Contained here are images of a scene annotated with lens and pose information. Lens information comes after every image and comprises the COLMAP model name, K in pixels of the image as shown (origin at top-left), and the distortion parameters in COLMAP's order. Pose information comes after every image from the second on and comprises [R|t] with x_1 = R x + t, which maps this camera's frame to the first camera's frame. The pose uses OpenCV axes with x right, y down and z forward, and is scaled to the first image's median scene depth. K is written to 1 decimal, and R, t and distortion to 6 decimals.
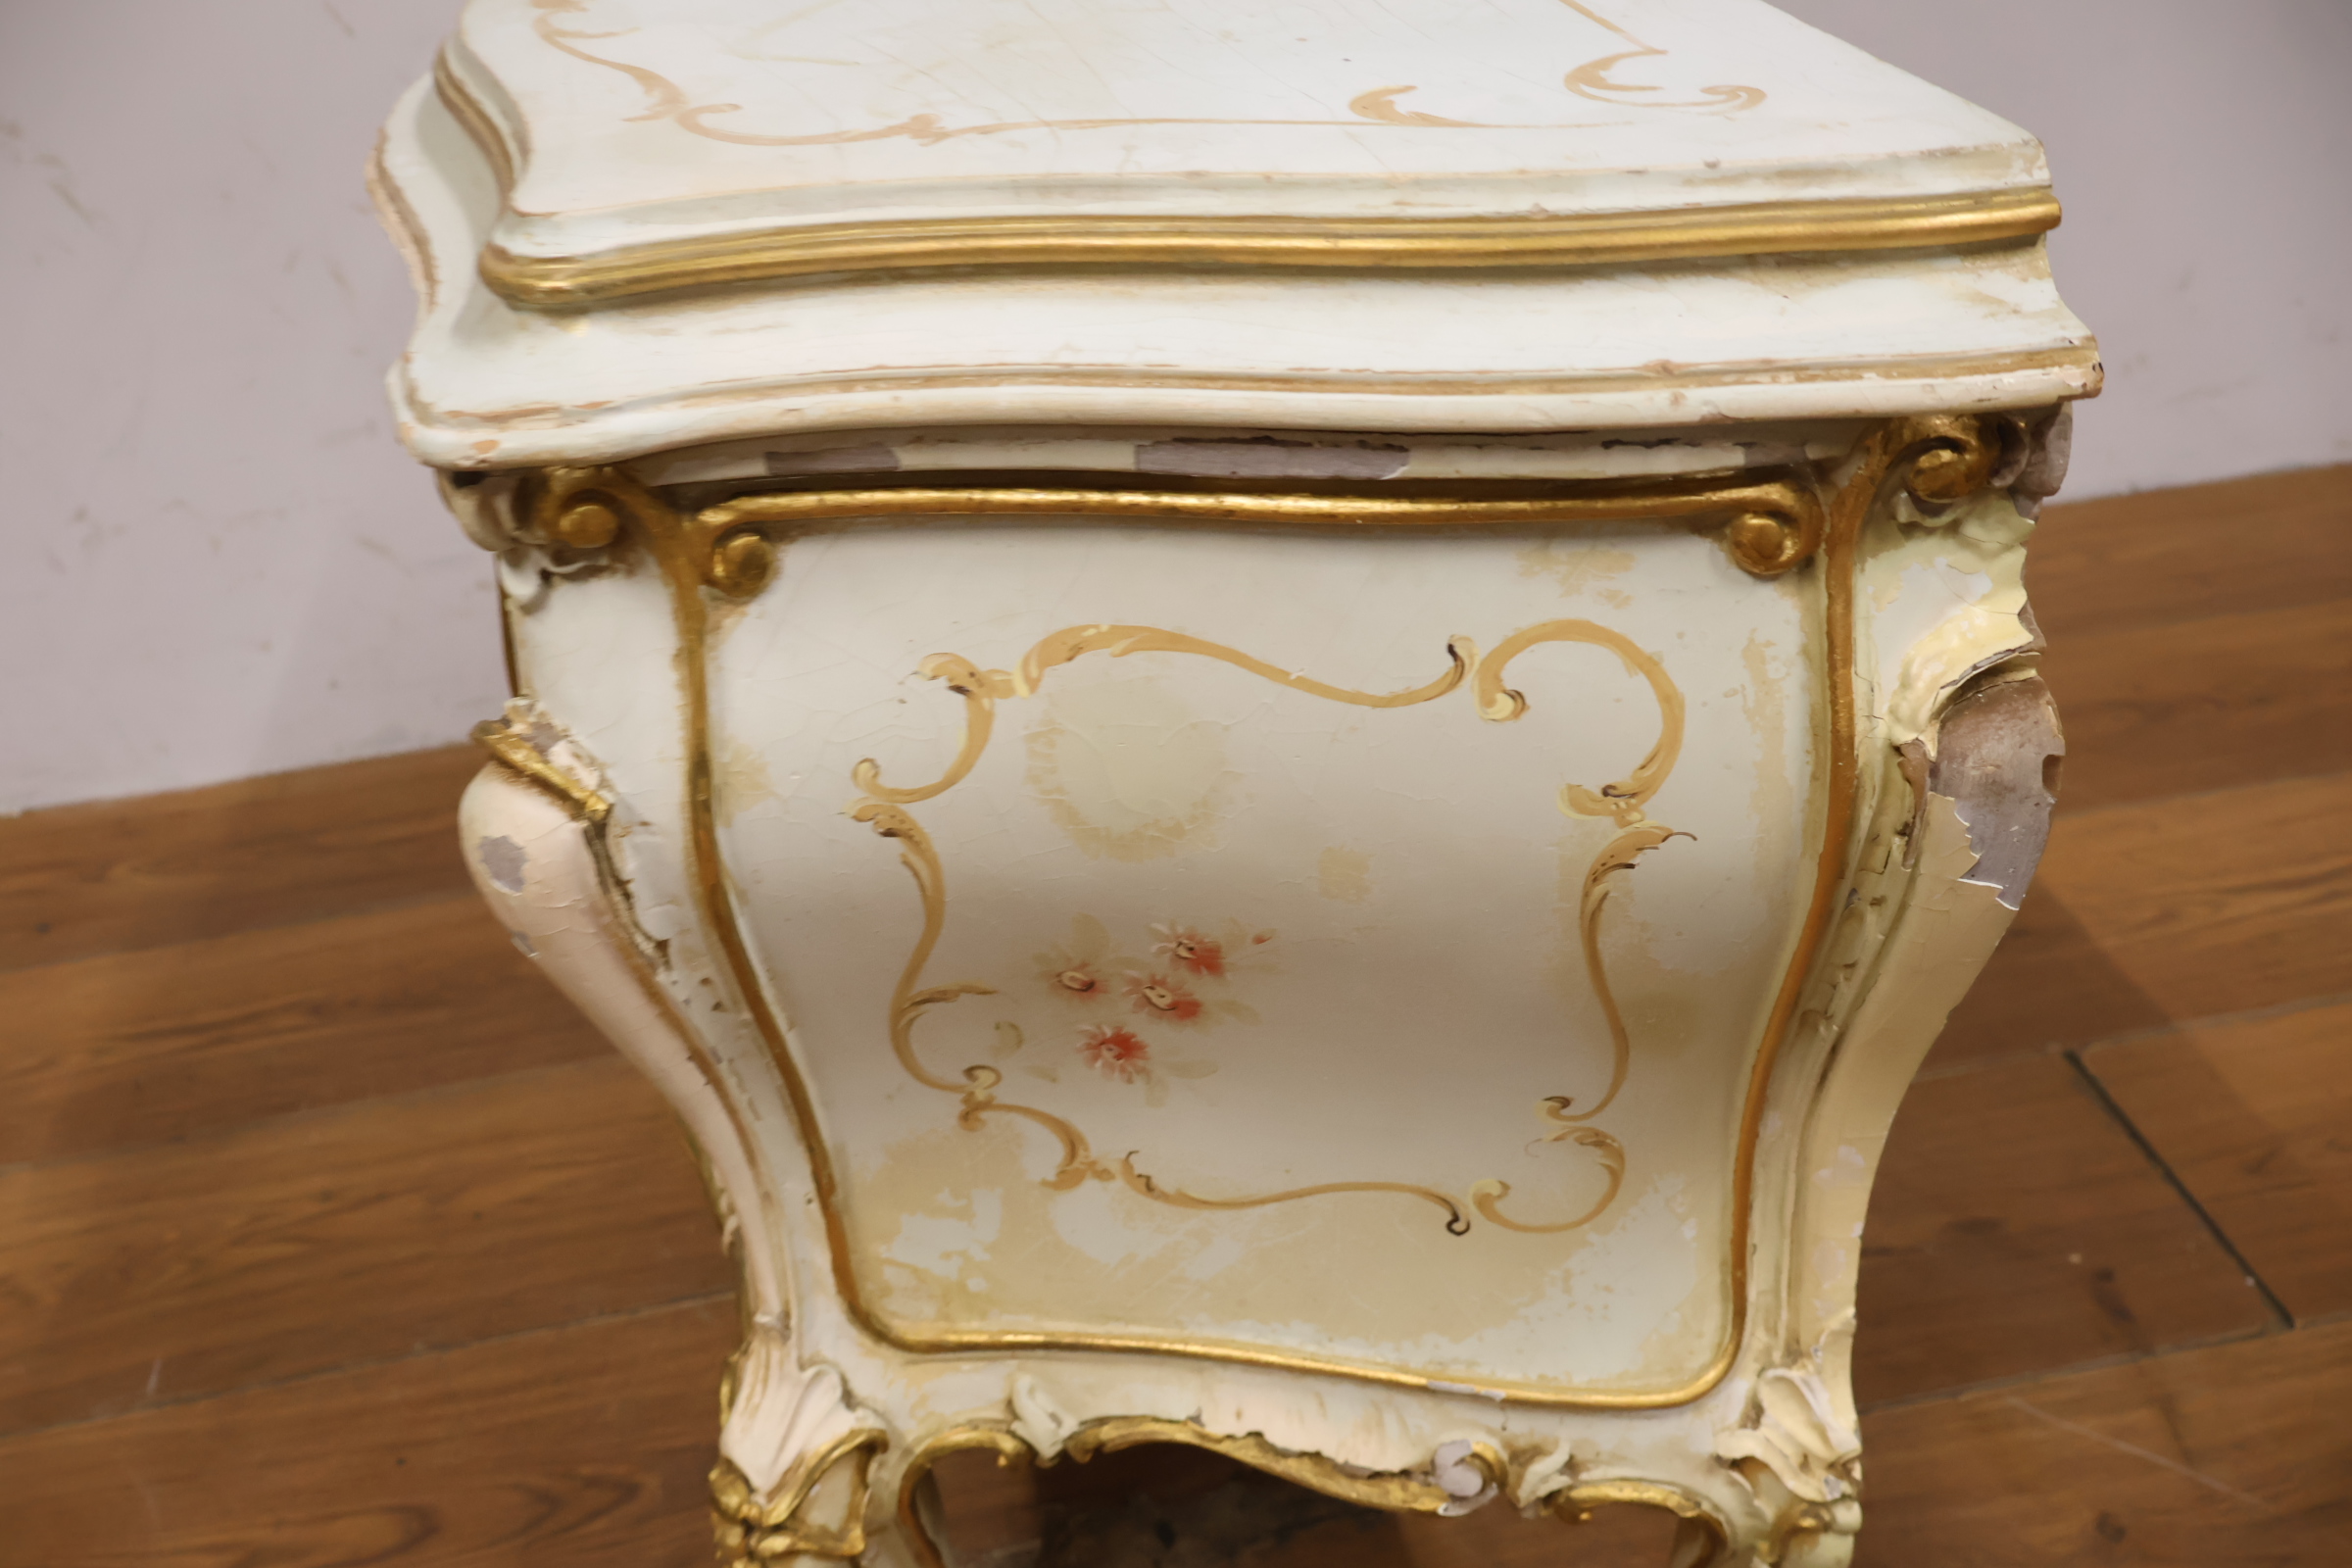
lens RADIAL K [[2029.5, 0, 1166.2], [0, 2029.5, 785.0], [0, 0, 1]] dist [-0.003256, 0.005781]
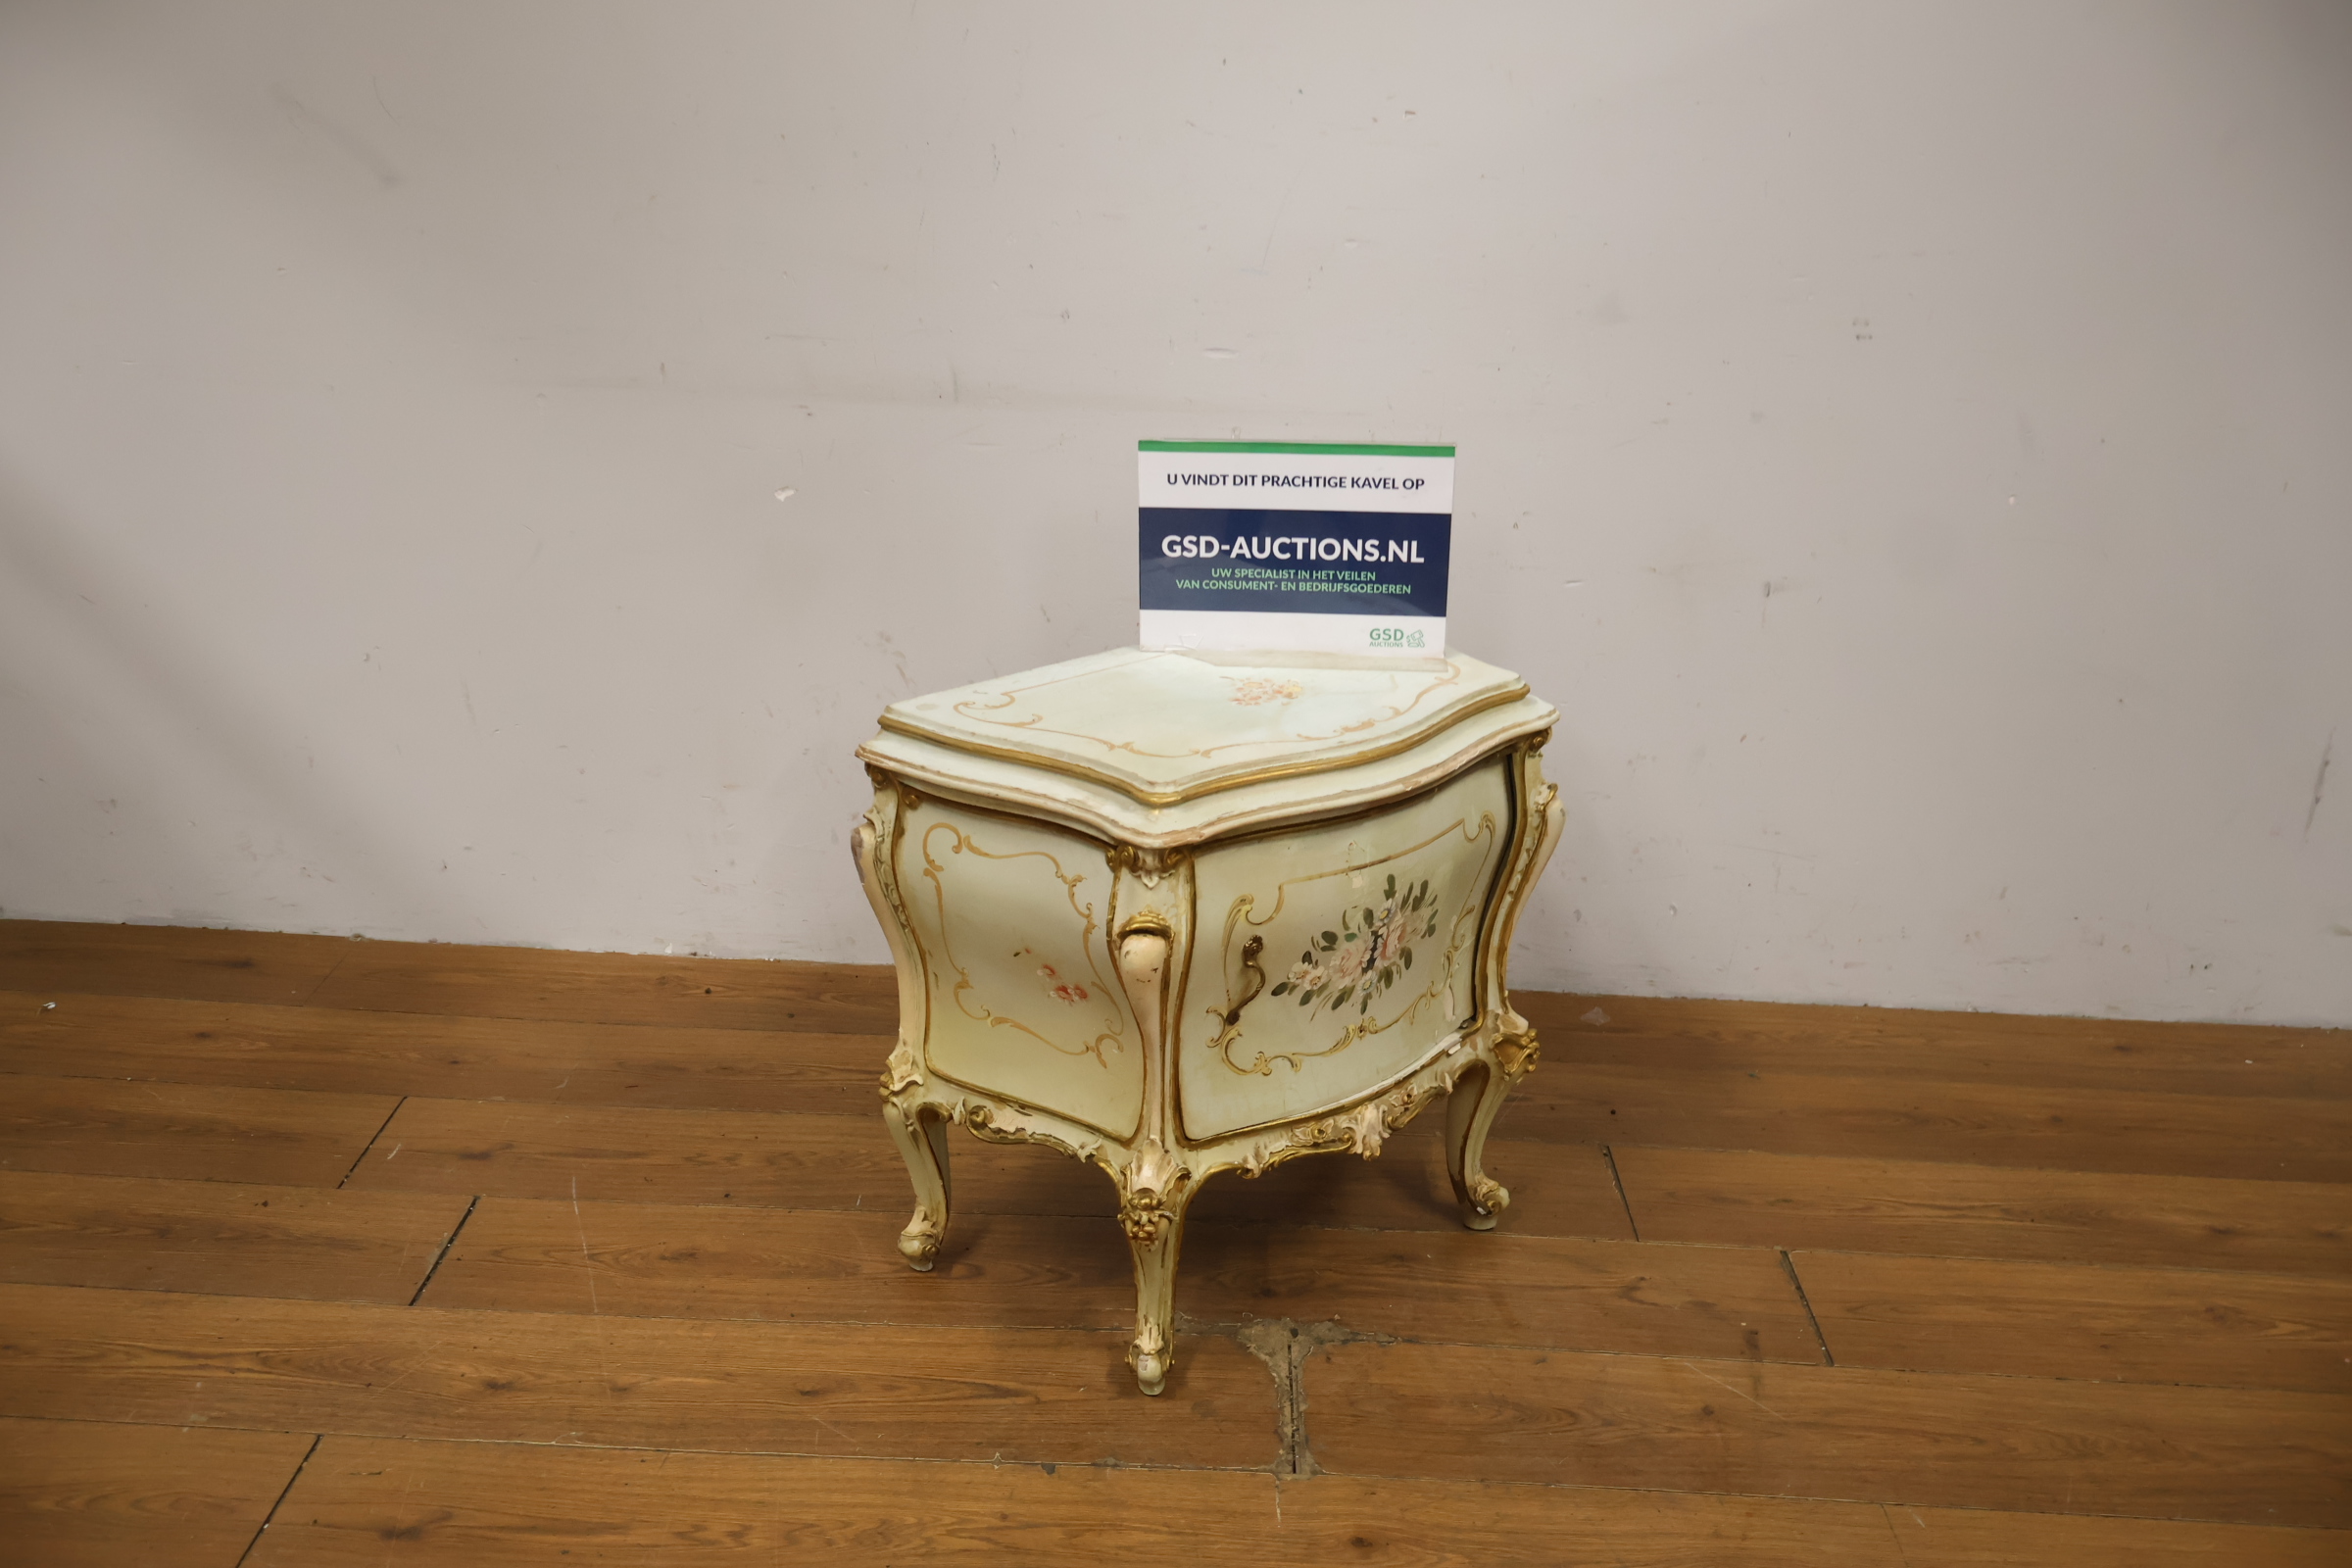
lens RADIAL K [[2029.5, 0, 1176.6], [0, 2029.5, 771.7], [0, 0, 1]] dist [-0.003256, 0.005781]
pose [[0.972585, 0.168730, -0.160023, 0.122473], [-0.200031, 0.957964, -0.205651, 0.247526], [0.118597, 0.232023, 0.965453, -1.297751]]
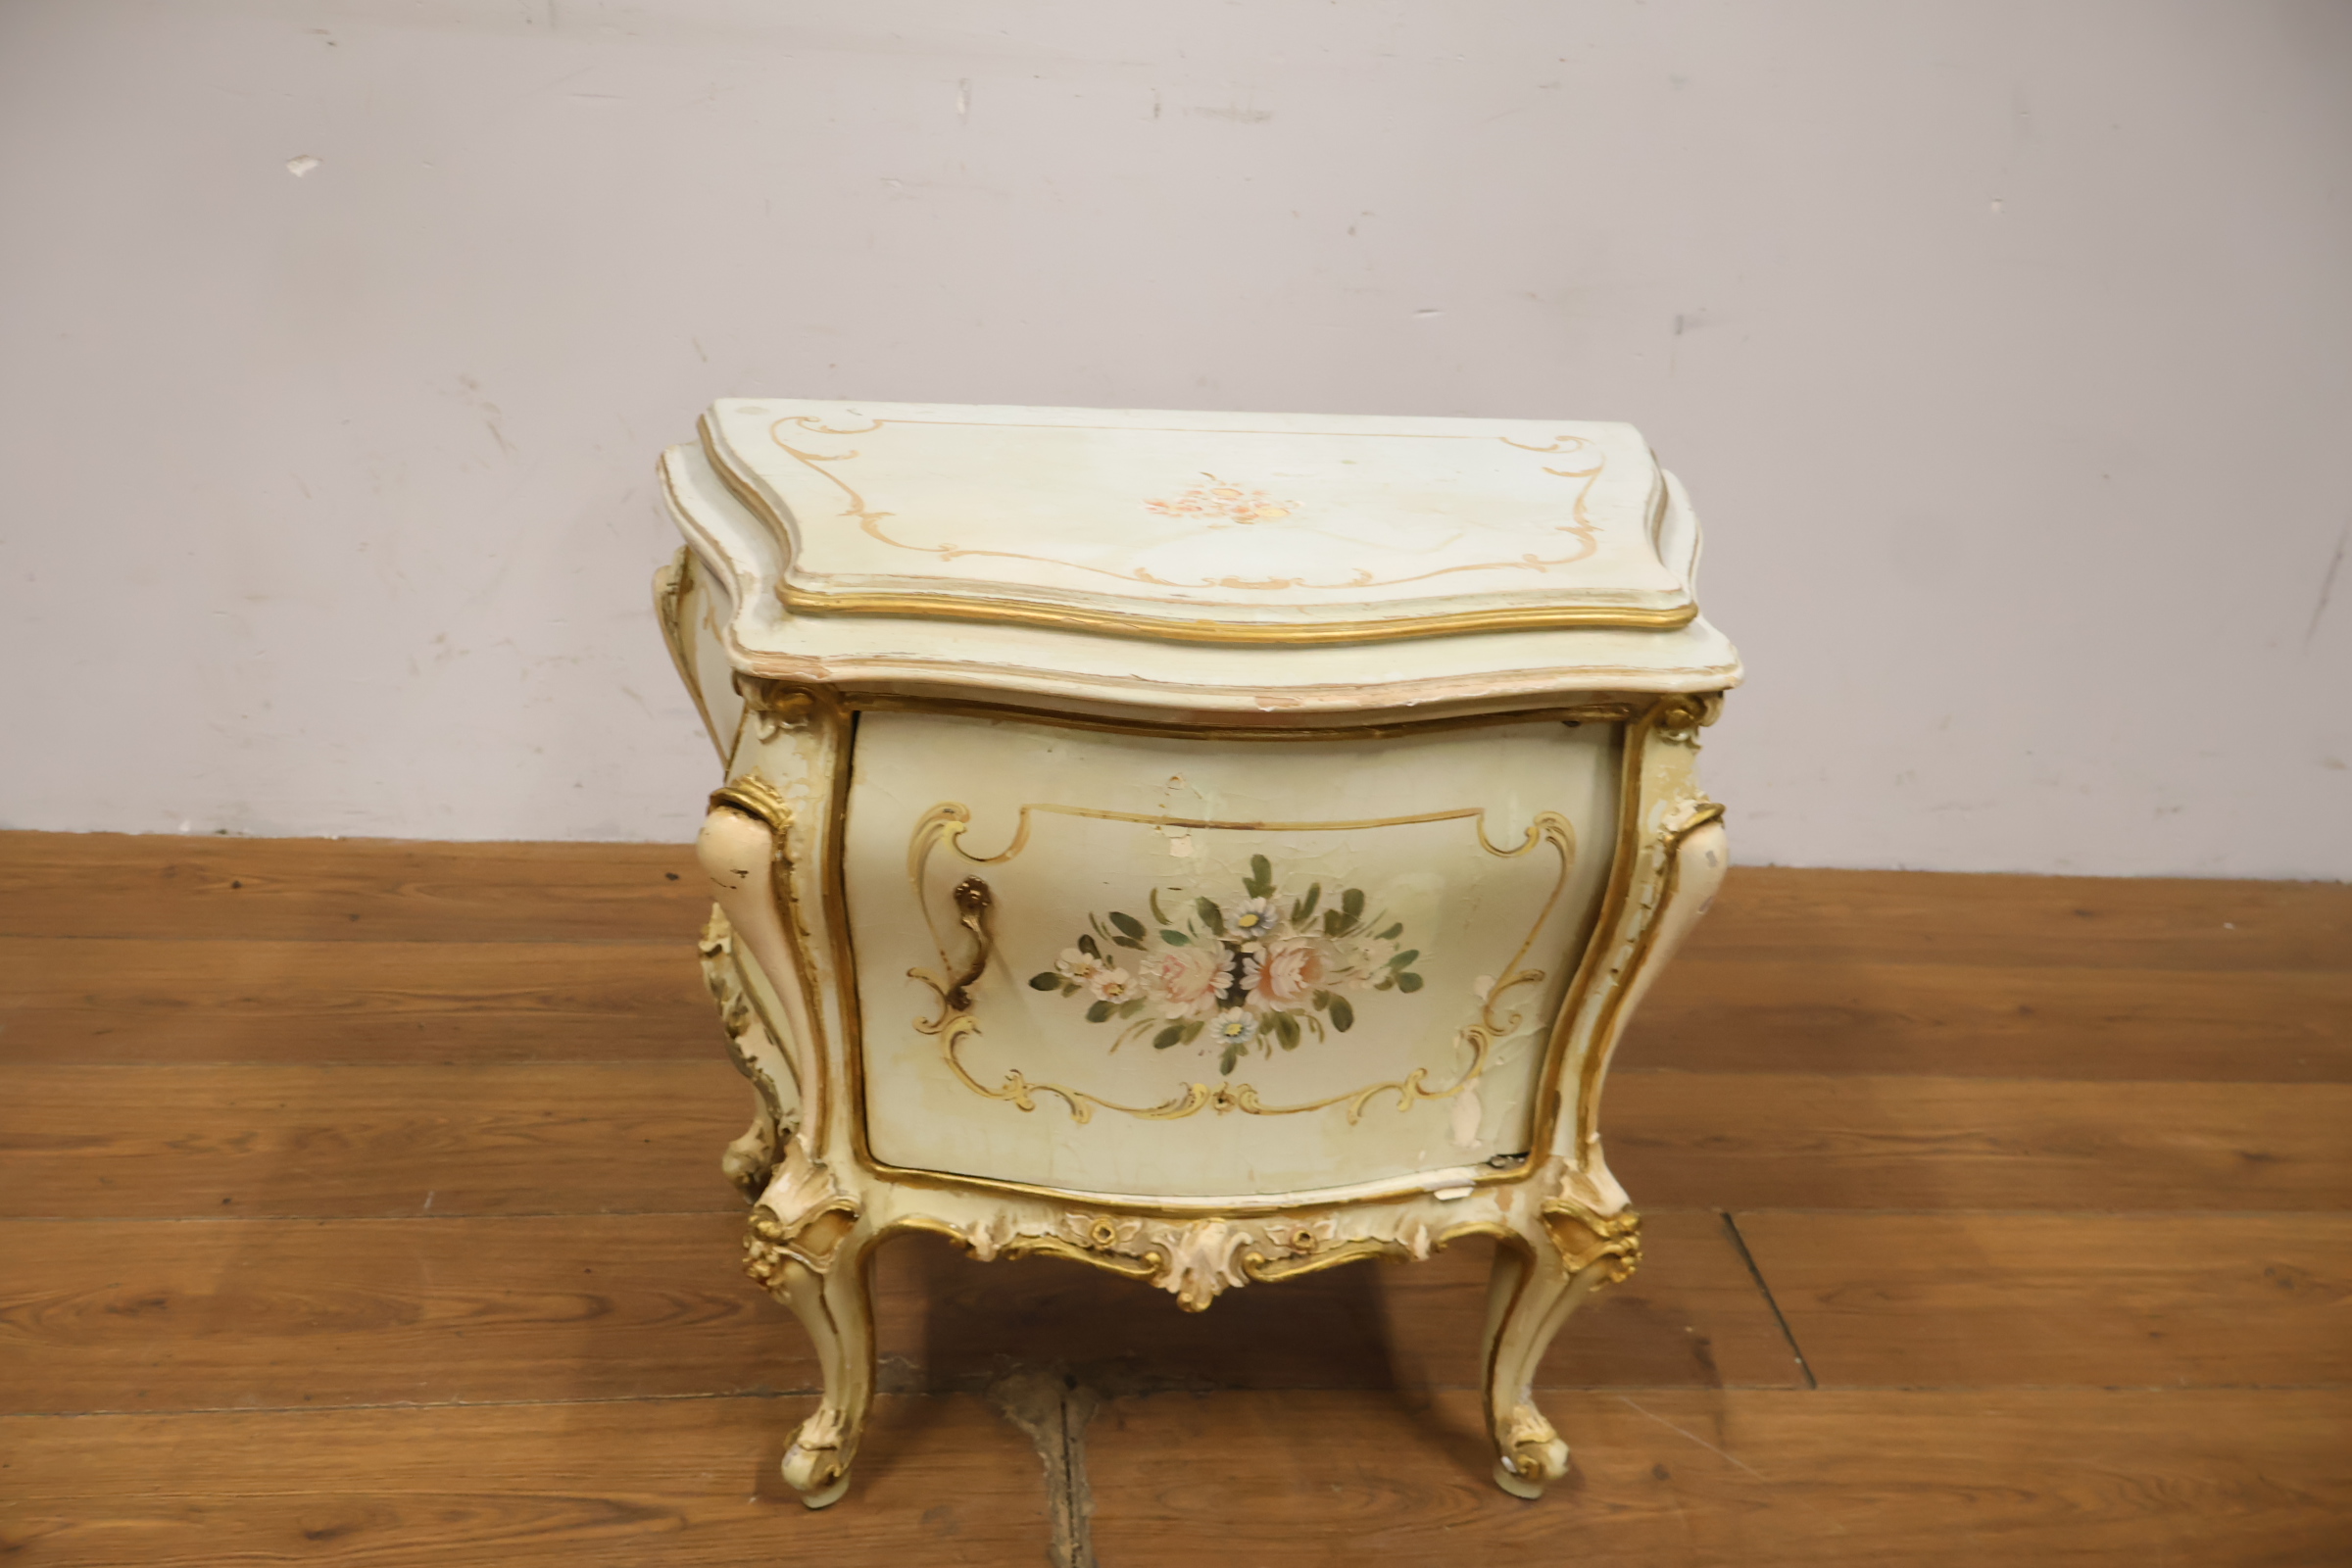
lens RADIAL K [[2029.5, 0, 1179.7], [0, 2029.5, 784.6], [0, 0, 1]] dist [-0.003256, 0.005781]
pose [[0.986124, 0.165117, -0.017173, 0.031648], [-0.165894, 0.976336, -0.138735, 0.114834], [-0.006141, 0.139659, 0.990181, -0.590180]]
